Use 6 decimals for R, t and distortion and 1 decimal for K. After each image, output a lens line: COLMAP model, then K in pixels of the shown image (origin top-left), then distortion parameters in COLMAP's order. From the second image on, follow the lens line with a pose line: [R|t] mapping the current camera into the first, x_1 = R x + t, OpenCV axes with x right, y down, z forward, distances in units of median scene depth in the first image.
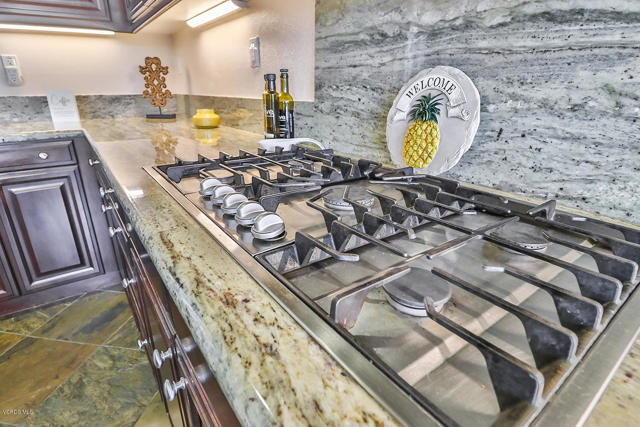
lens RADIAL K [[338.4, 0, 321.7], [0, 338.4, 203.3], [0, 0, 1]] dist [-0.003837, -0.001519]
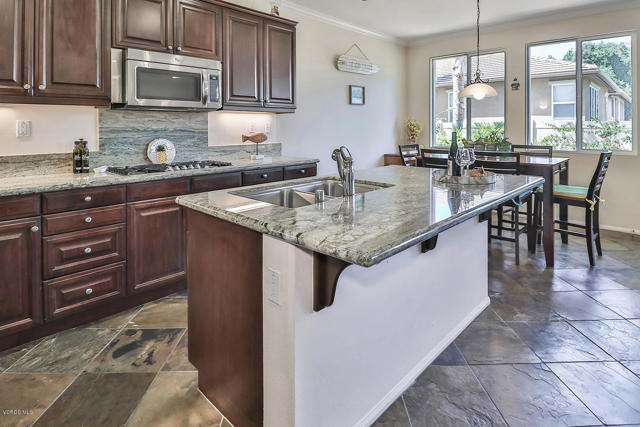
lens RADIAL K [[338.4, 0, 321.7], [0, 338.4, 203.3], [0, 0, 1]] dist [-0.003837, -0.001519]
pose [[-0.160517, -0.210489, 0.964328, -3.238633], [0.326159, 0.910803, 0.253097, -0.064462], [-0.931587, 0.355151, -0.077547, -0.199380]]
